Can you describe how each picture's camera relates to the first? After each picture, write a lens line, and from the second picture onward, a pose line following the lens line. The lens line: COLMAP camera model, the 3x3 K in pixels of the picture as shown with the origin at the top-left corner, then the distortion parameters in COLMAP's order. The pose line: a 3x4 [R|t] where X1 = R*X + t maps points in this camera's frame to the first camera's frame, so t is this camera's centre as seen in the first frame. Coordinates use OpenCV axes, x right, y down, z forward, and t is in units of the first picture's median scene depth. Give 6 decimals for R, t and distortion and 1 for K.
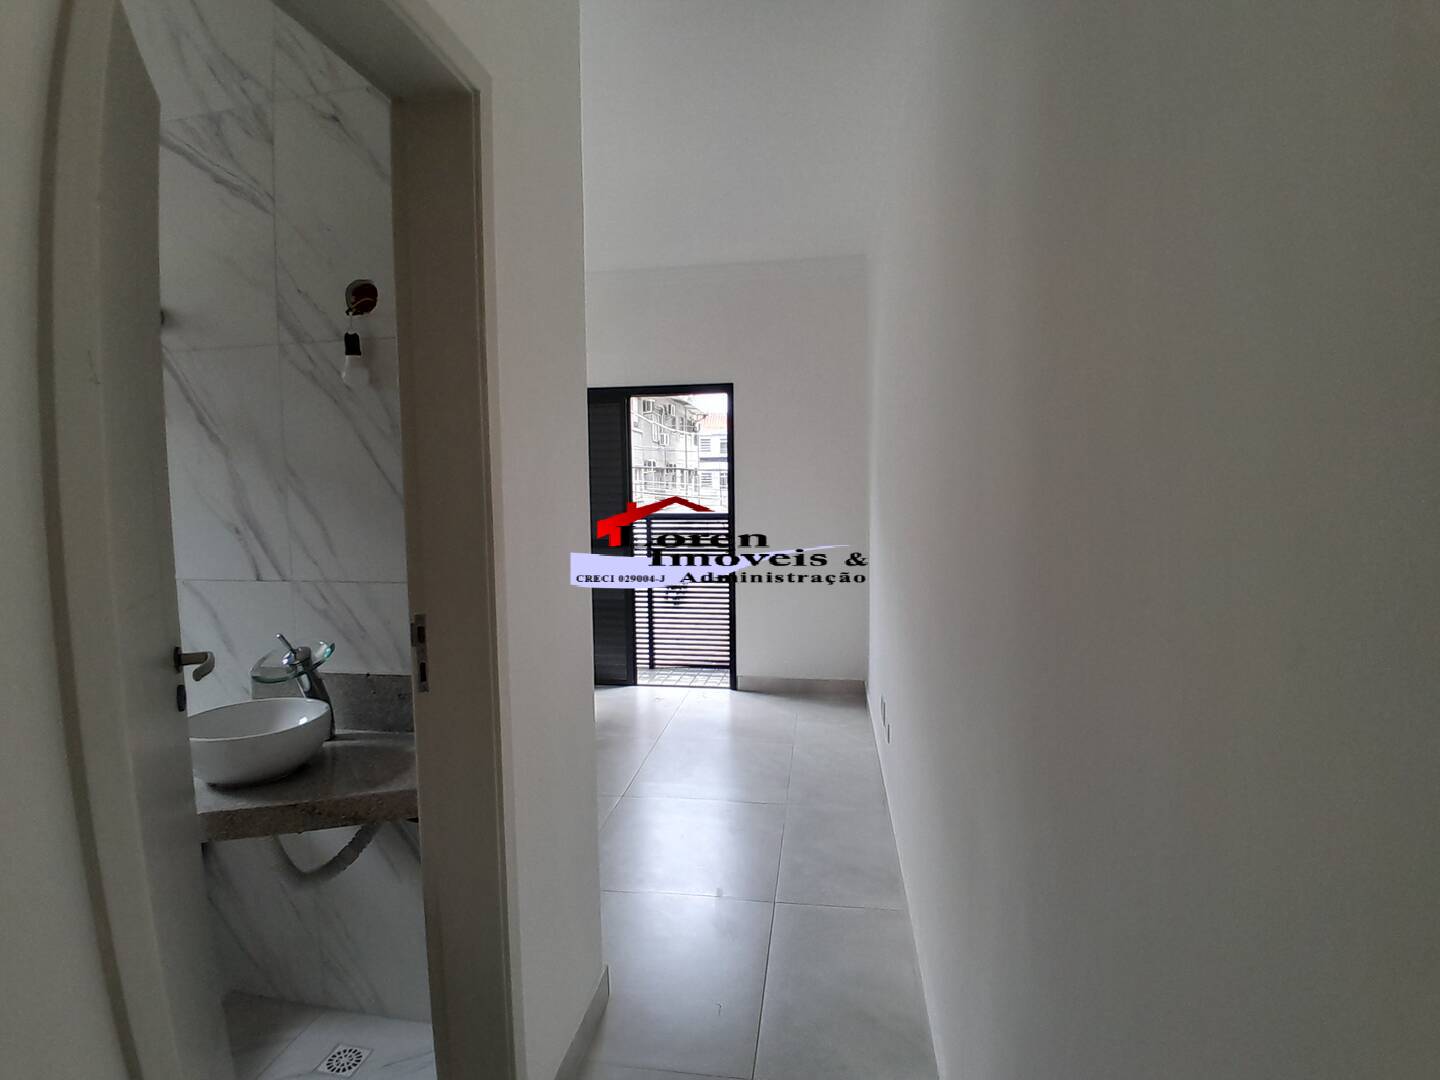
lens RADIAL K [[713.4, 0, 727.8], [0, 713.4, 544.6], [0, 0, 1]] dist [-0.011058, -0.026930]
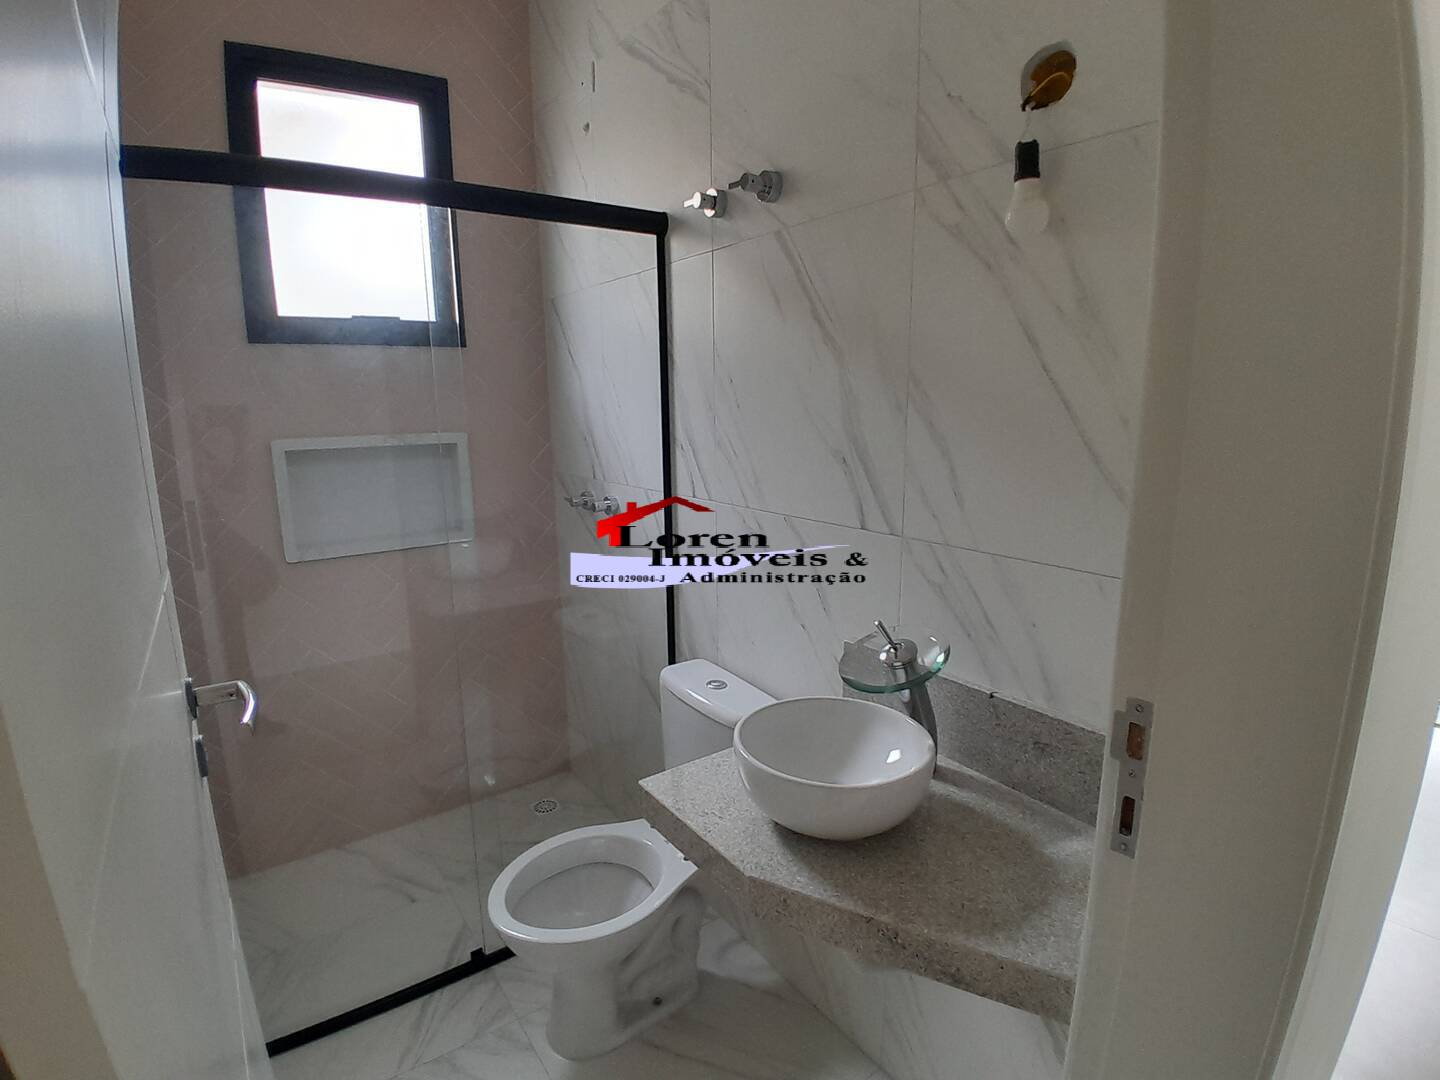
lens RADIAL K [[713.4, 0, 721.0], [0, 713.4, 543.8], [0, 0, 1]] dist [-0.011058, -0.026930]
pose [[0.692030, 0.144771, -0.707203, -0.241094], [-0.053434, 0.987269, 0.149816, -0.042092], [0.719889, -0.065888, 0.690955, 0.383170]]
